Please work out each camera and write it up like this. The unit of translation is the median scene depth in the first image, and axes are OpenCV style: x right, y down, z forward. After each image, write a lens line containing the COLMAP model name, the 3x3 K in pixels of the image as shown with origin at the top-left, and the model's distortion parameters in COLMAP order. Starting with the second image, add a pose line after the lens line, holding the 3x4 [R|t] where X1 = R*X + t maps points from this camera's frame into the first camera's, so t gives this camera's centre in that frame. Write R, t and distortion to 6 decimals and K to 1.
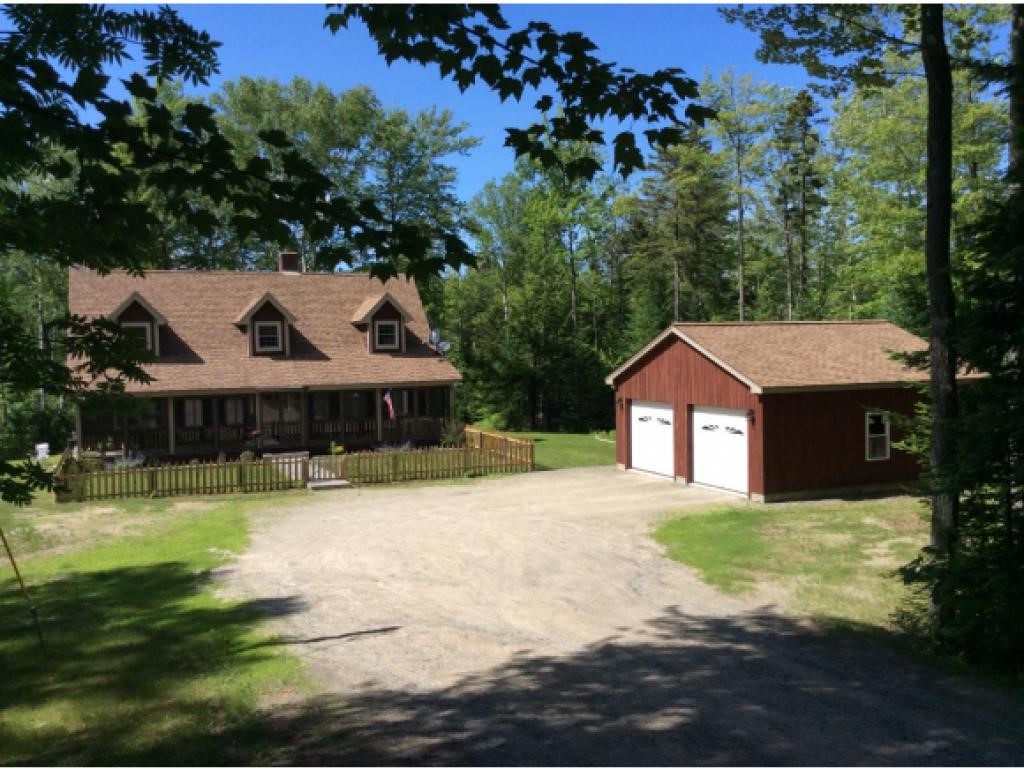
lens RADIAL K [[981.9, 0, 512.0], [0, 981.9, 384.5], [0, 0, 1]] dist [0.180614, -0.392879]
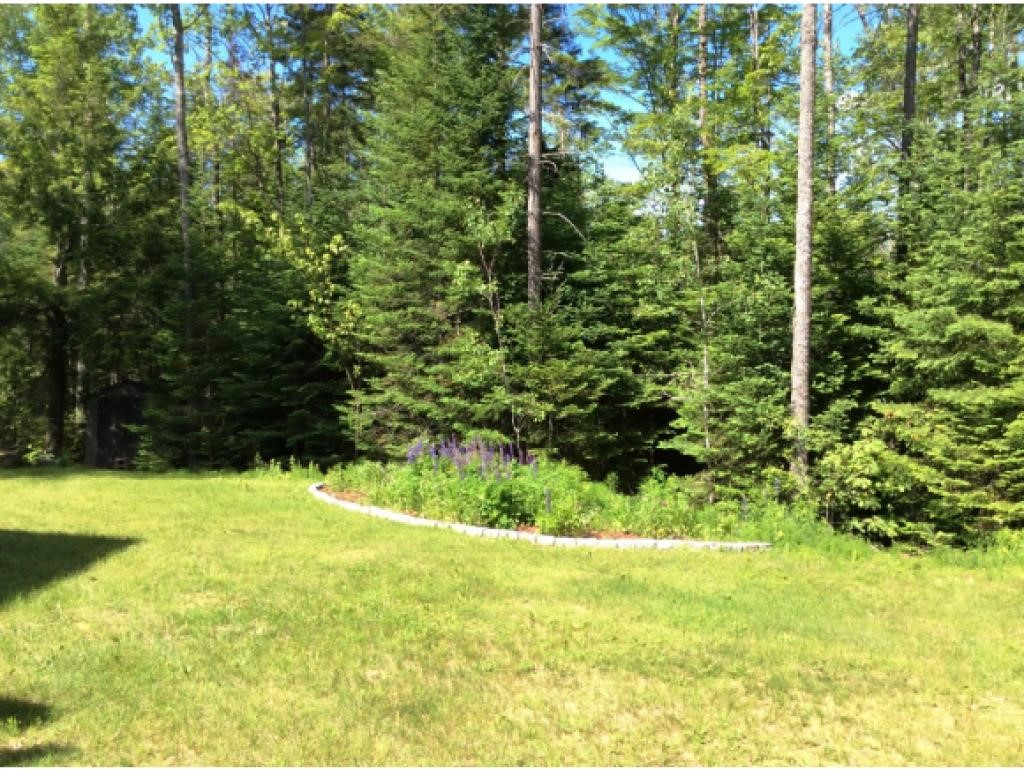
lens RADIAL K [[981.9, 0, 512.0], [0, 981.9, 384.5], [0, 0, 1]] dist [0.180614, -0.392879]
pose [[0.905898, 0.001418, 0.423494, 0.033538], [-0.001193, 0.999999, -0.000797, 0.038160], [-0.423495, 0.000217, 0.905899, 1.143398]]
